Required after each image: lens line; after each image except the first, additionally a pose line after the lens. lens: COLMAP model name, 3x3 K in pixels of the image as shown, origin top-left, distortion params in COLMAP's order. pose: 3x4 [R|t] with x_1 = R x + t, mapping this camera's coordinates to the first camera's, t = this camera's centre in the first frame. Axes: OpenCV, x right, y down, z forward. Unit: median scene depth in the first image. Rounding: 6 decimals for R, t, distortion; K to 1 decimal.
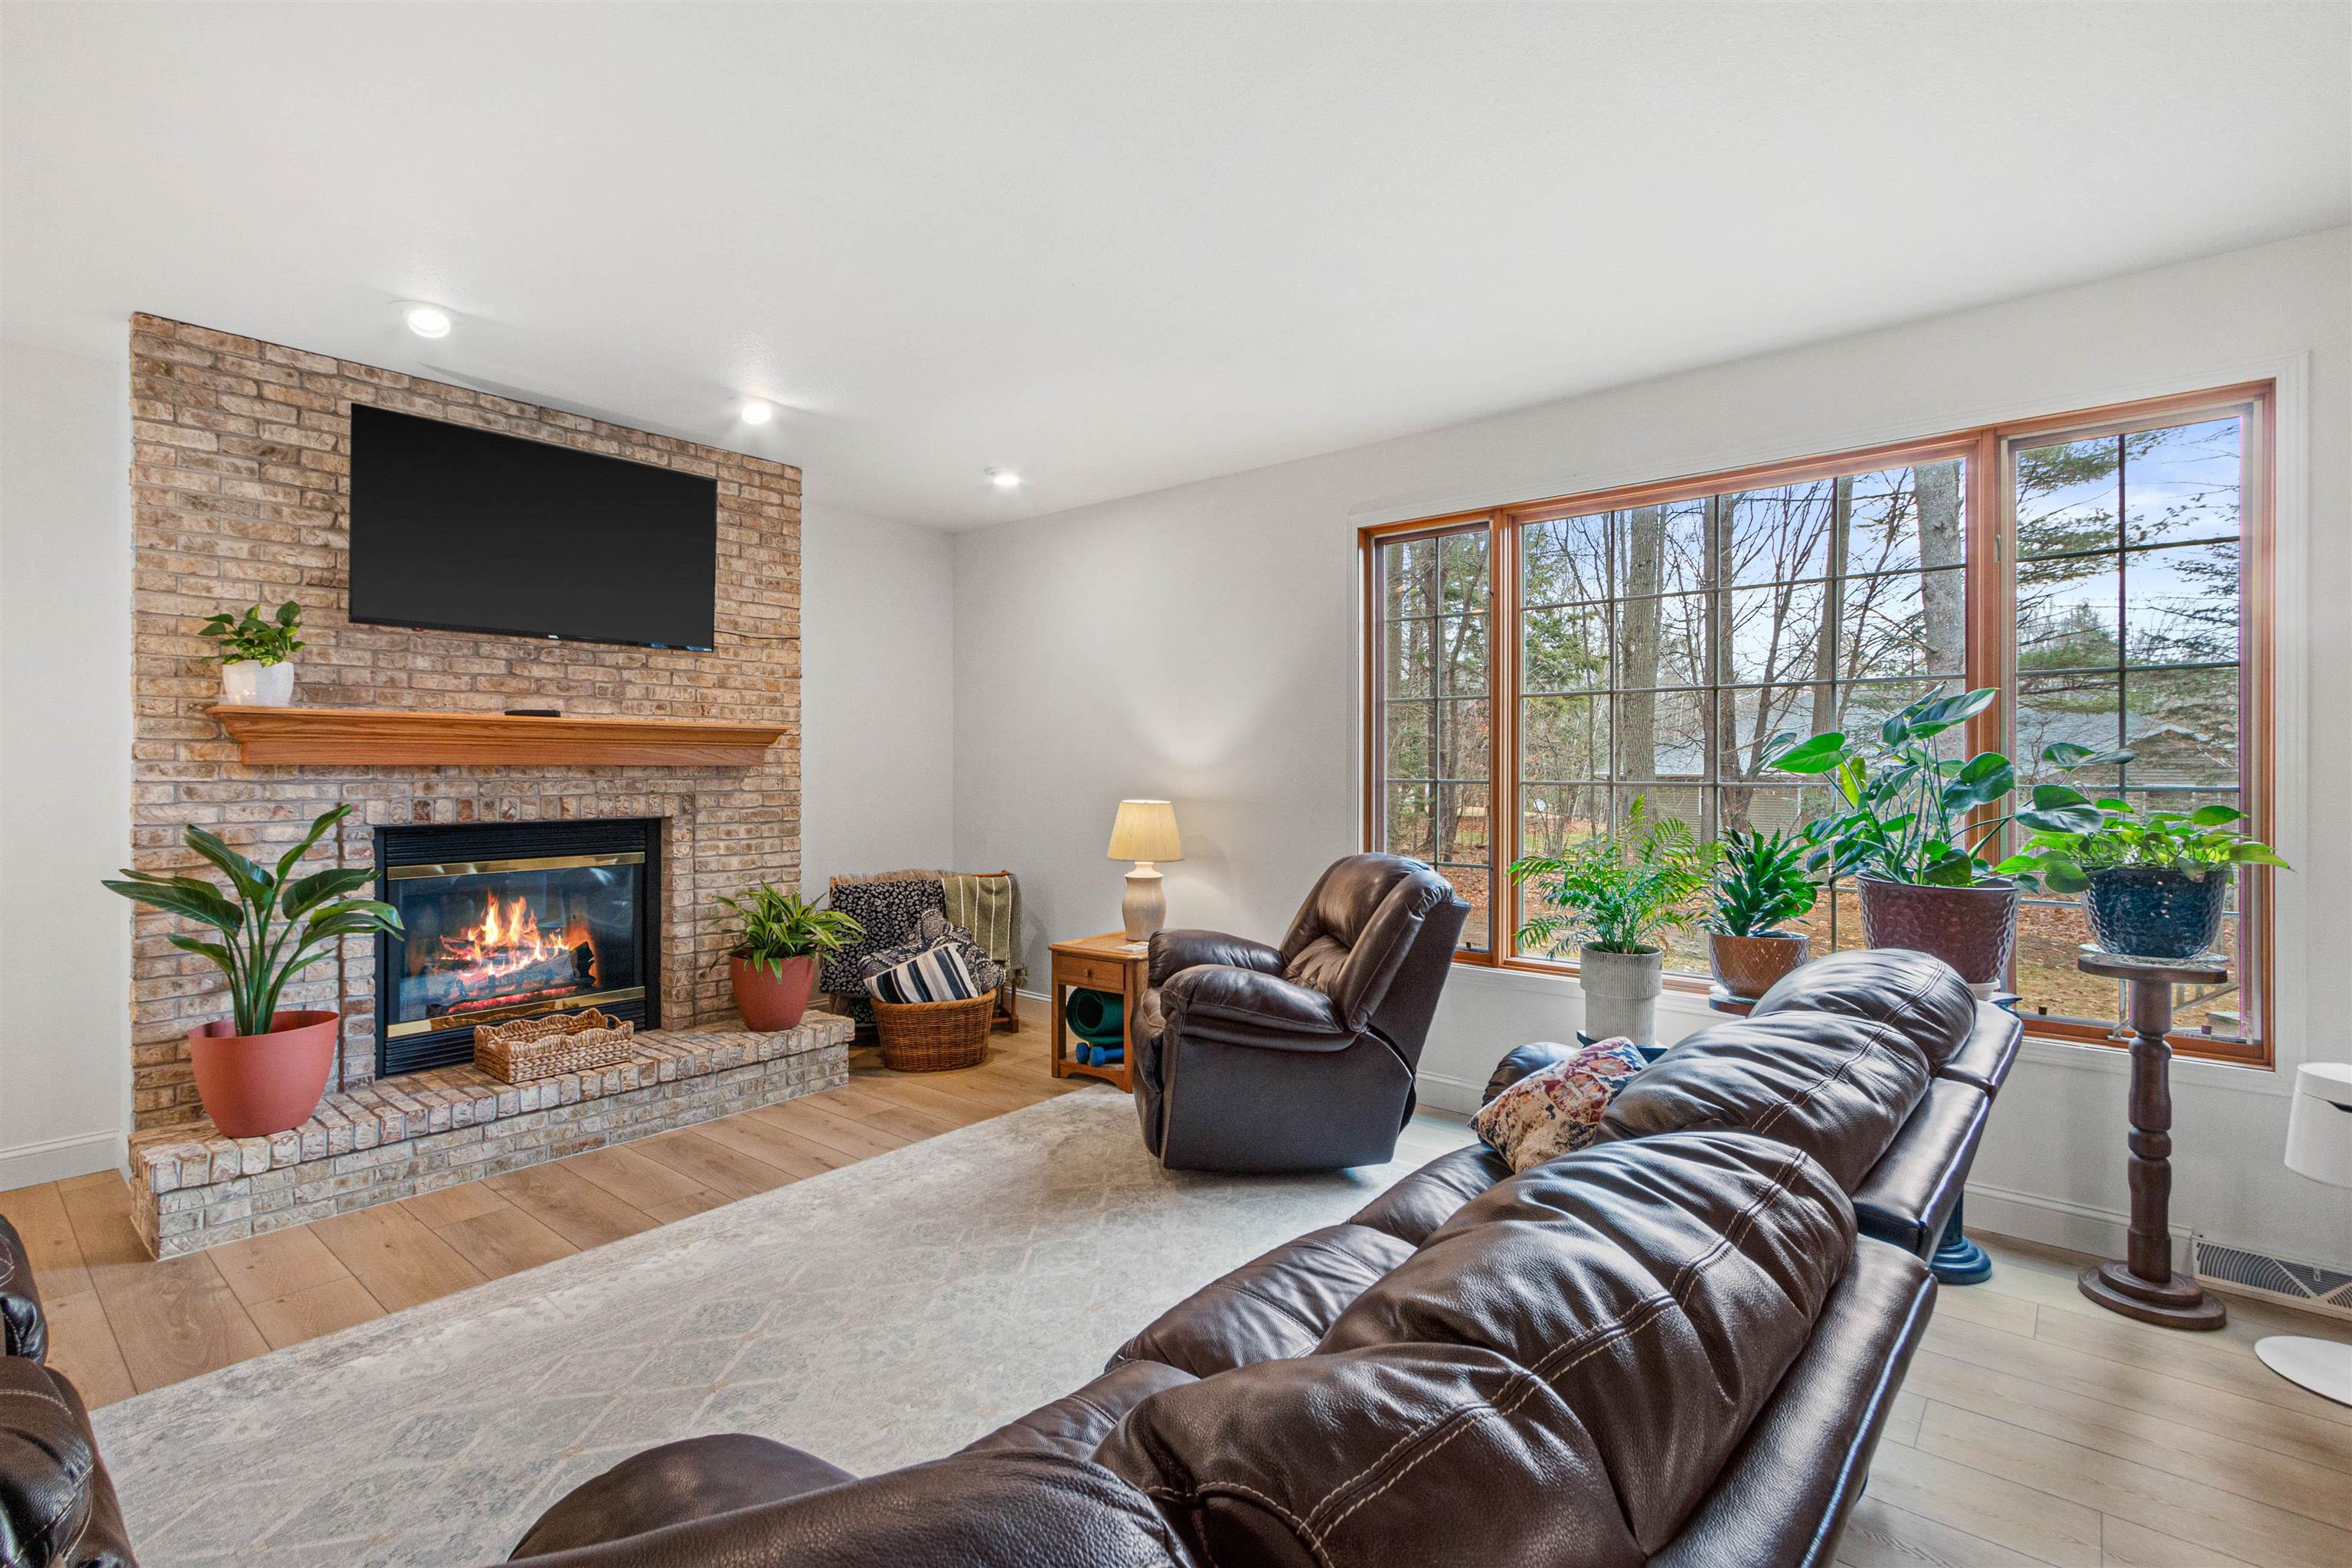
lens RADIAL K [[1079.4, 0, 1184.1], [0, 1079.4, 774.5], [0, 0, 1]] dist [0.002710, -0.001873]
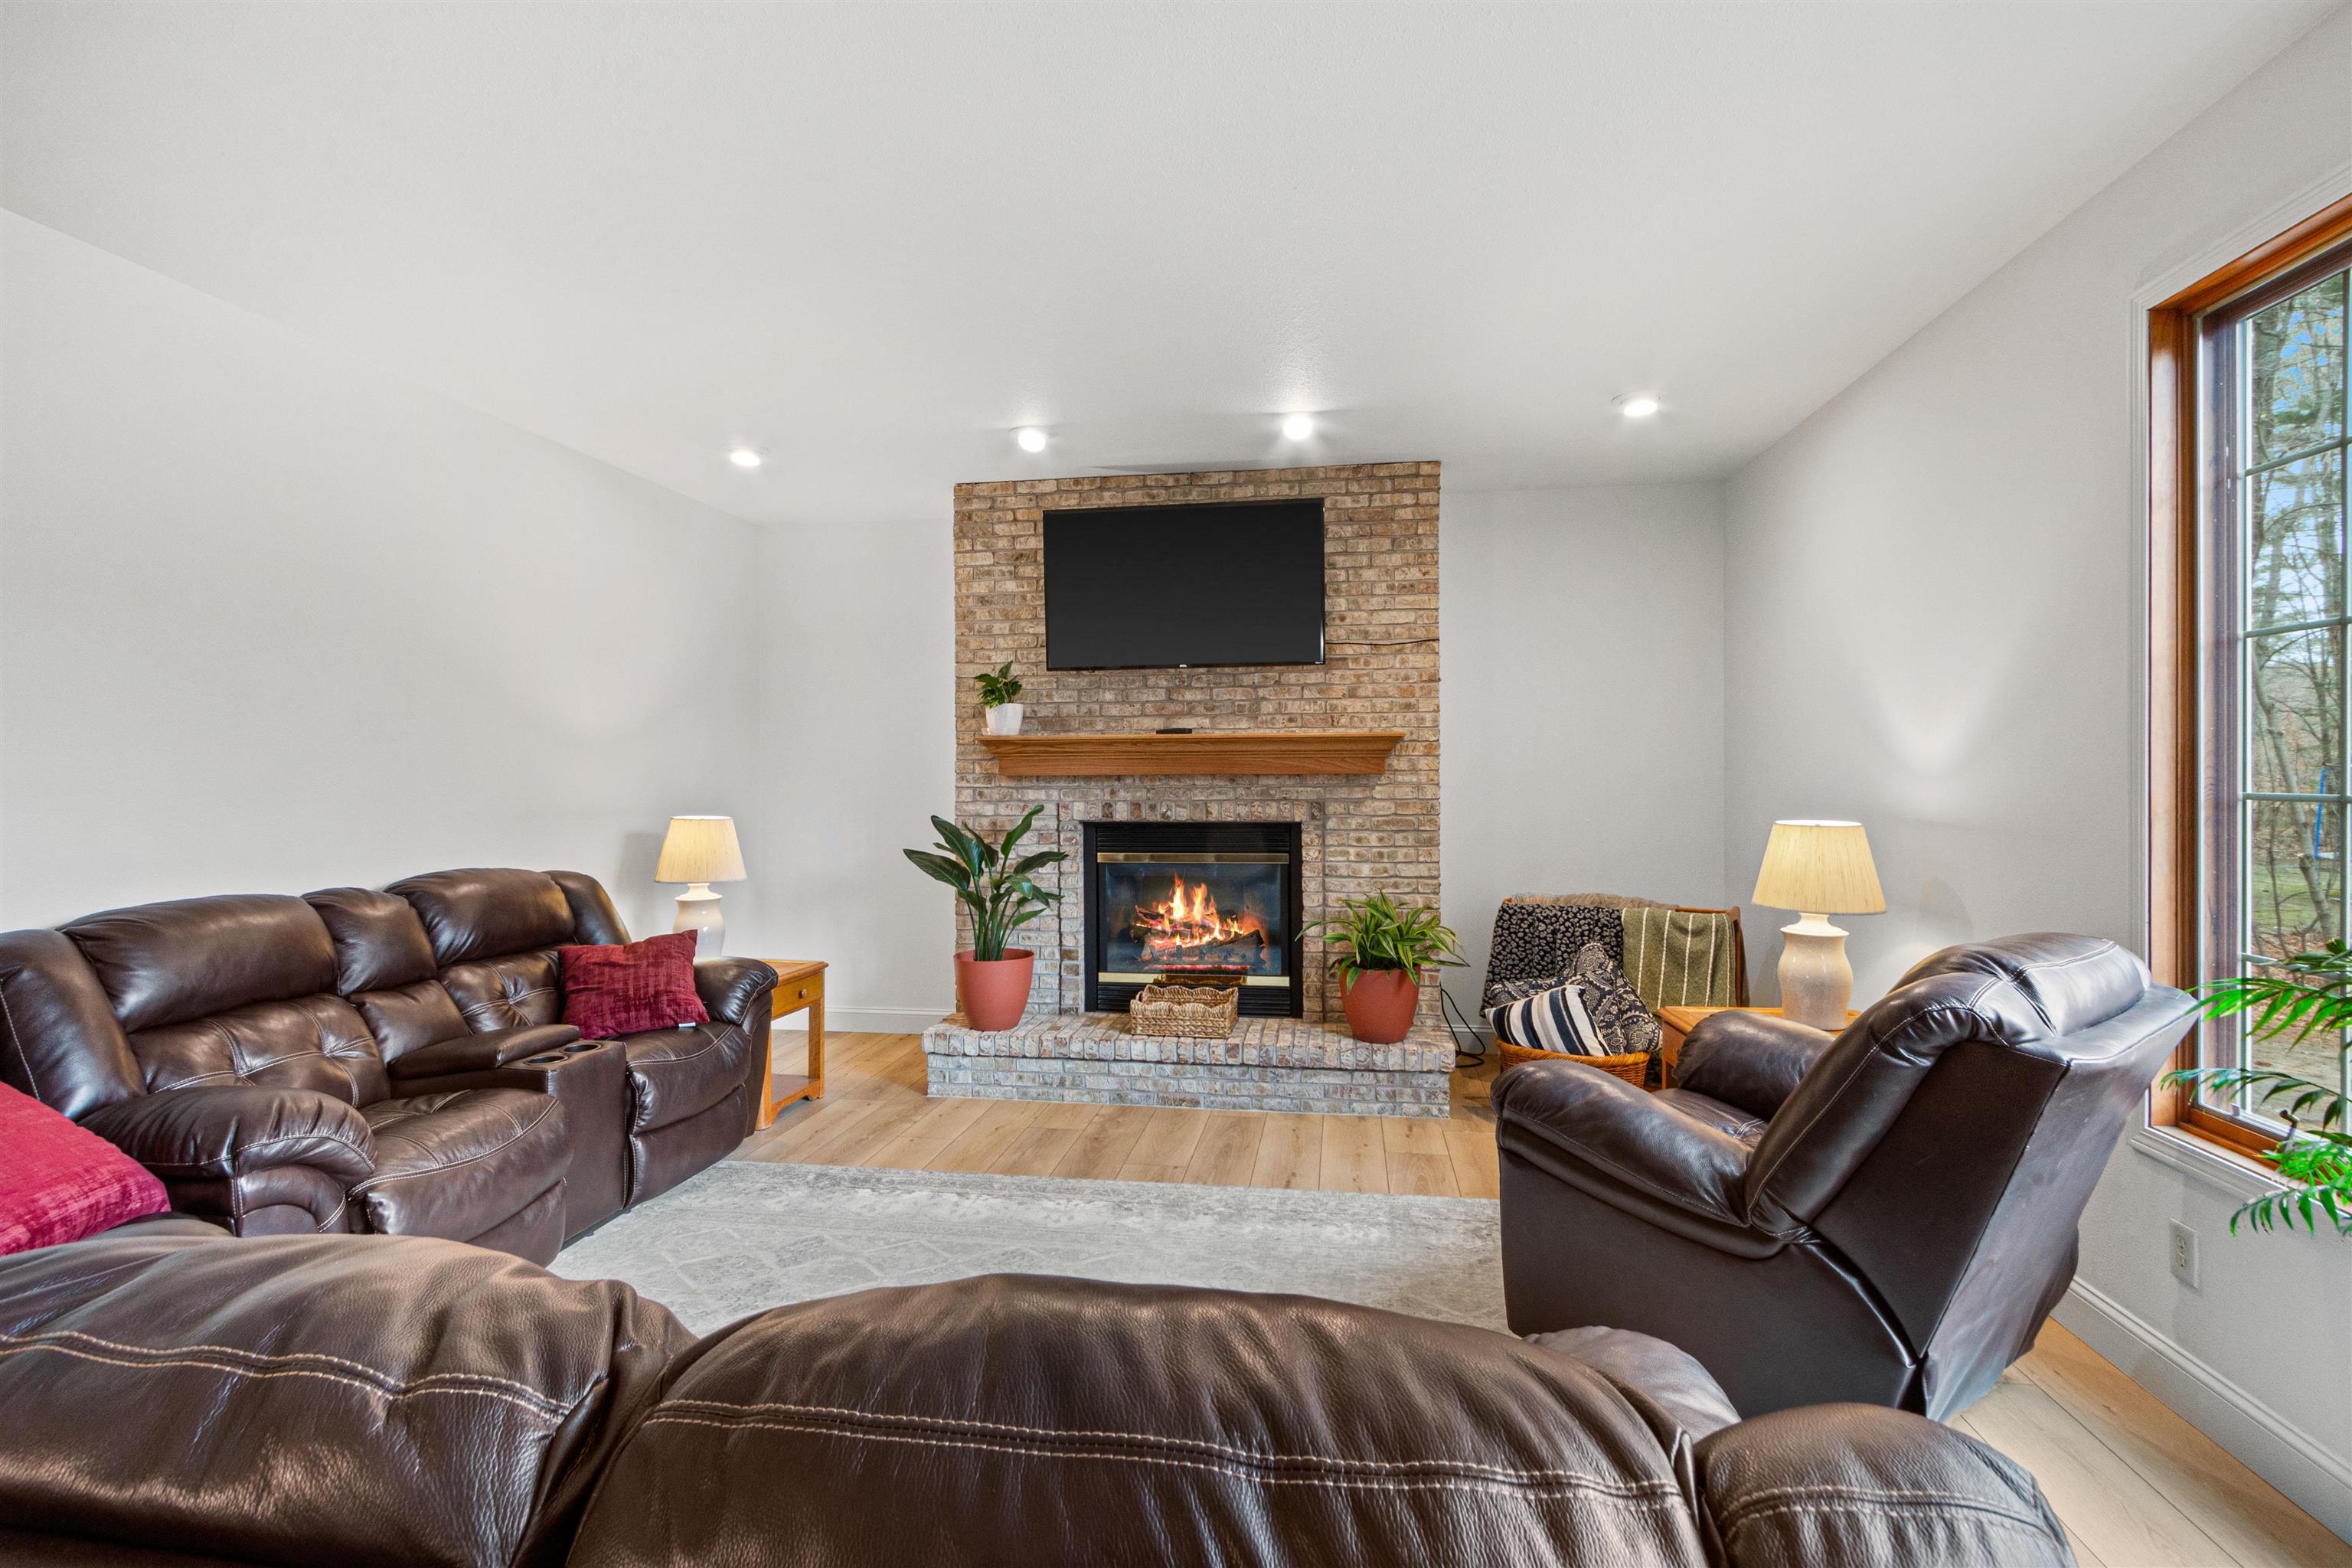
lens RADIAL K [[1079.4, 0, 1169.0], [0, 1079.4, 781.2], [0, 0, 1]] dist [0.002710, -0.001873]
pose [[0.511686, 0.001986, -0.859170, 0.413650], [0.000786, 0.999996, 0.002780, -0.004578], [0.859172, -0.002098, 0.511682, 0.372941]]
